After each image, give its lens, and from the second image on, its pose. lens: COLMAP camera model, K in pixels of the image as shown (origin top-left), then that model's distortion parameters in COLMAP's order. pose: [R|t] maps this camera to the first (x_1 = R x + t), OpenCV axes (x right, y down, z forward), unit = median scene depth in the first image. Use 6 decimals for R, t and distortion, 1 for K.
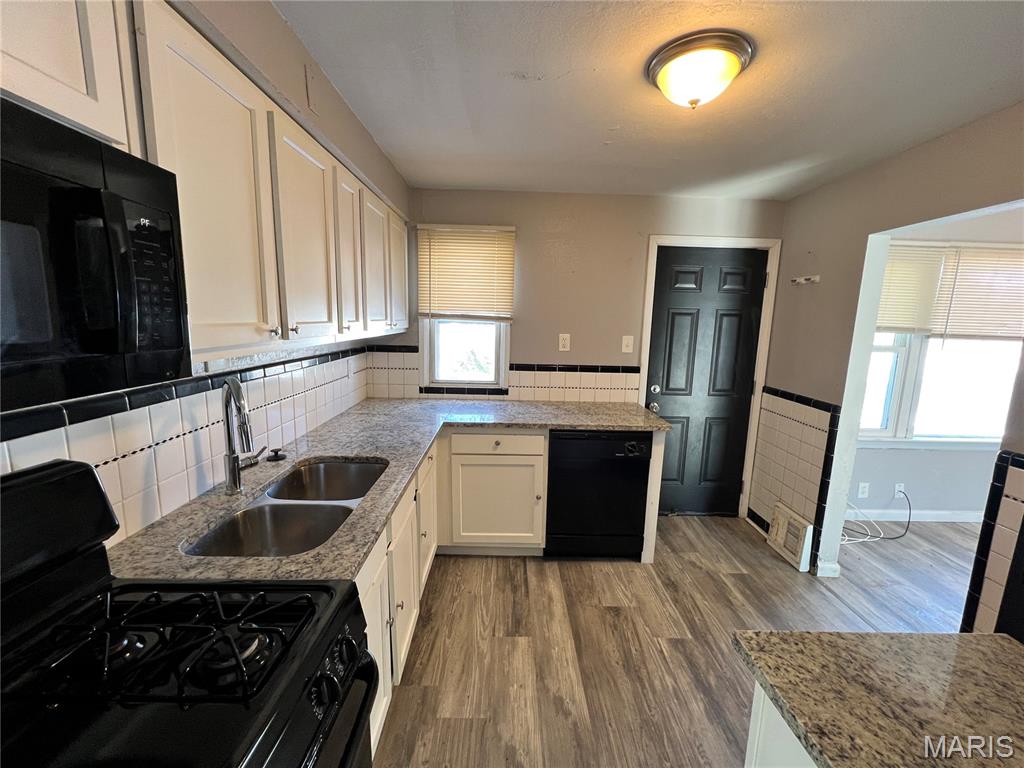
lens RADIAL K [[407.3, 0, 511.5], [0, 407.3, 380.9], [0, 0, 1]] dist [-0.001631, -0.000612]
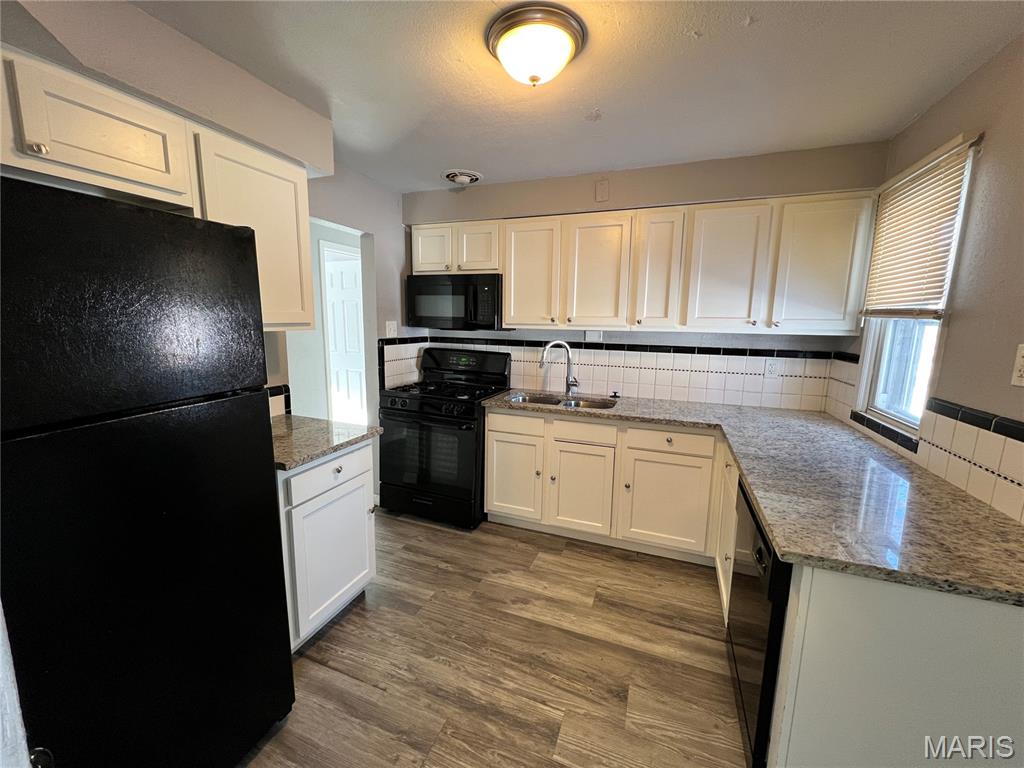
lens RADIAL K [[407.3, 0, 510.3], [0, 407.3, 383.4], [0, 0, 1]] dist [-0.001631, -0.000612]
pose [[-0.368941, 0.118020, -0.921929, 1.131874], [-0.167027, 0.967339, 0.190675, -0.115452], [0.914322, 0.224334, -0.337179, 1.120361]]
